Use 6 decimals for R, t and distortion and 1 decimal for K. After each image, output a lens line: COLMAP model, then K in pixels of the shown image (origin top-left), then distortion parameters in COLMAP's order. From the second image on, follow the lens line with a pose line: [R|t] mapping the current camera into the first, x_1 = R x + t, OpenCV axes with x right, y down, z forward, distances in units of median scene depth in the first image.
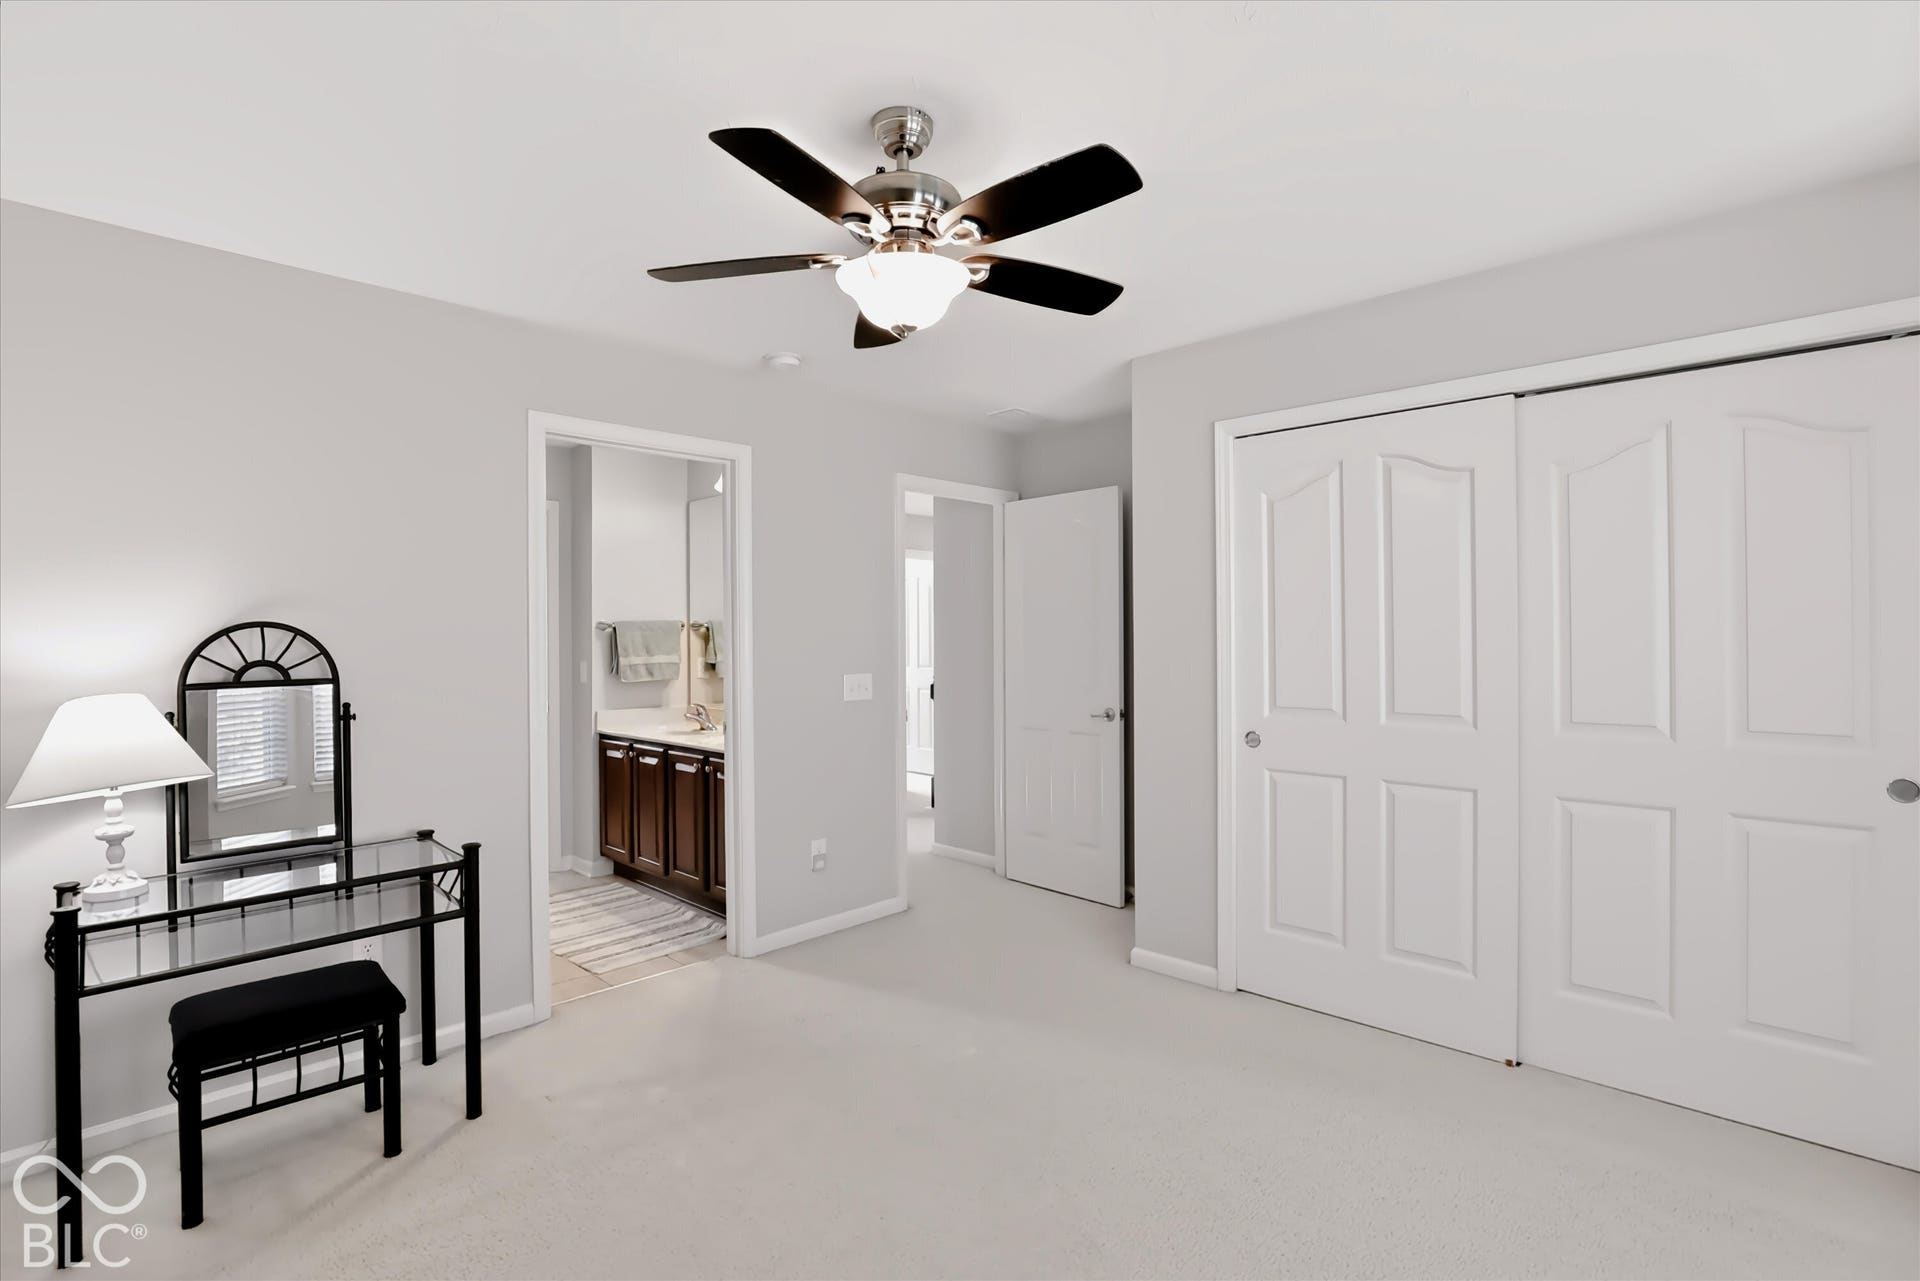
lens RADIAL K [[915.0, 0, 960.0], [0, 915.0, 640.5], [0, 0, 1]] dist [-0.000591, 0.000004]
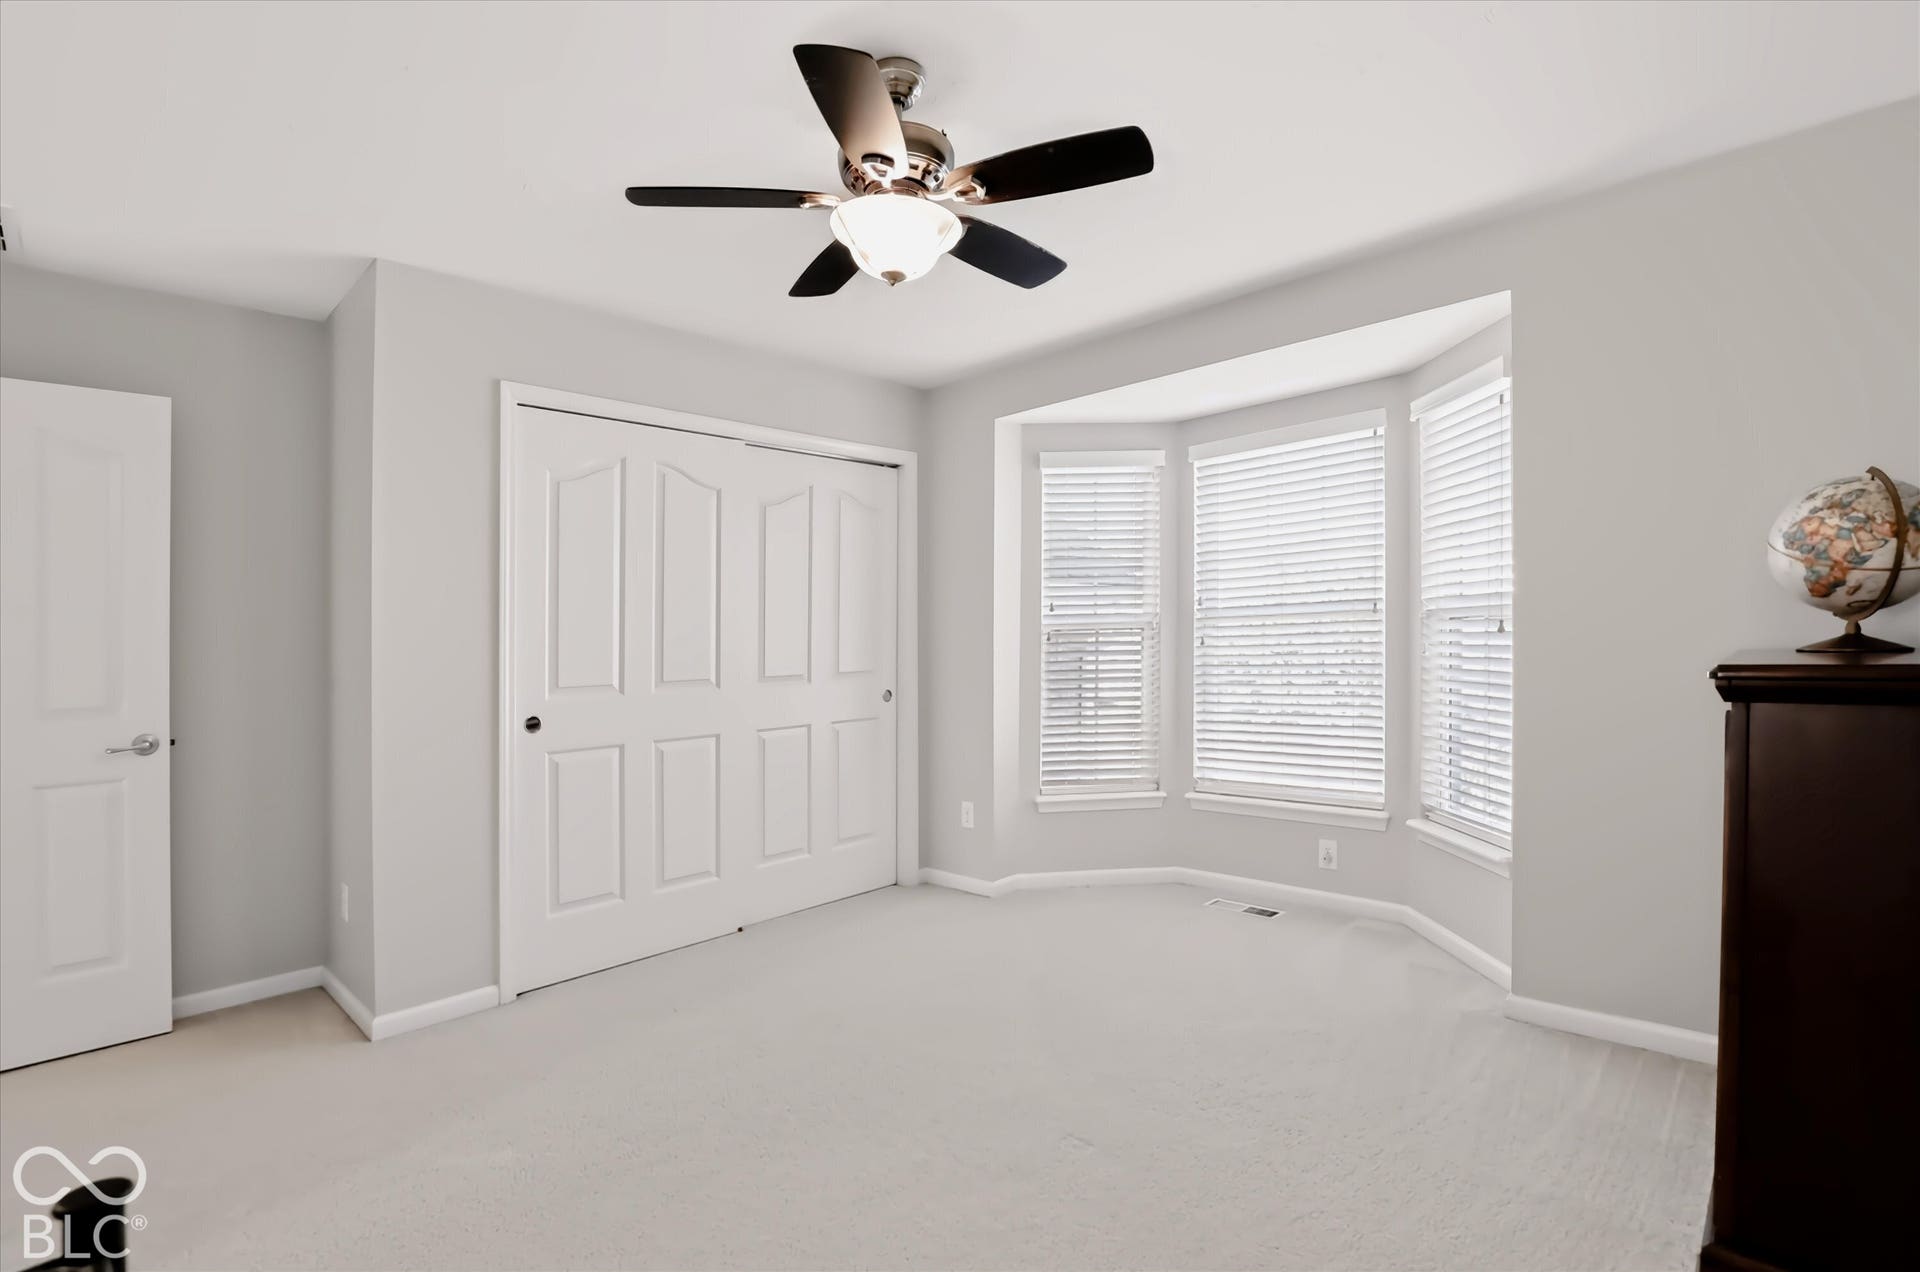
lens RADIAL K [[917.0, 0, 960.0], [0, 917.0, 636.0], [0, 0, 1]] dist [-0.002198, -0.000227]
pose [[0.019038, -0.021331, 0.999591, -0.633922], [0.009162, 0.999734, 0.021159, -0.001605], [-0.999777, 0.008755, 0.019228, 0.540101]]
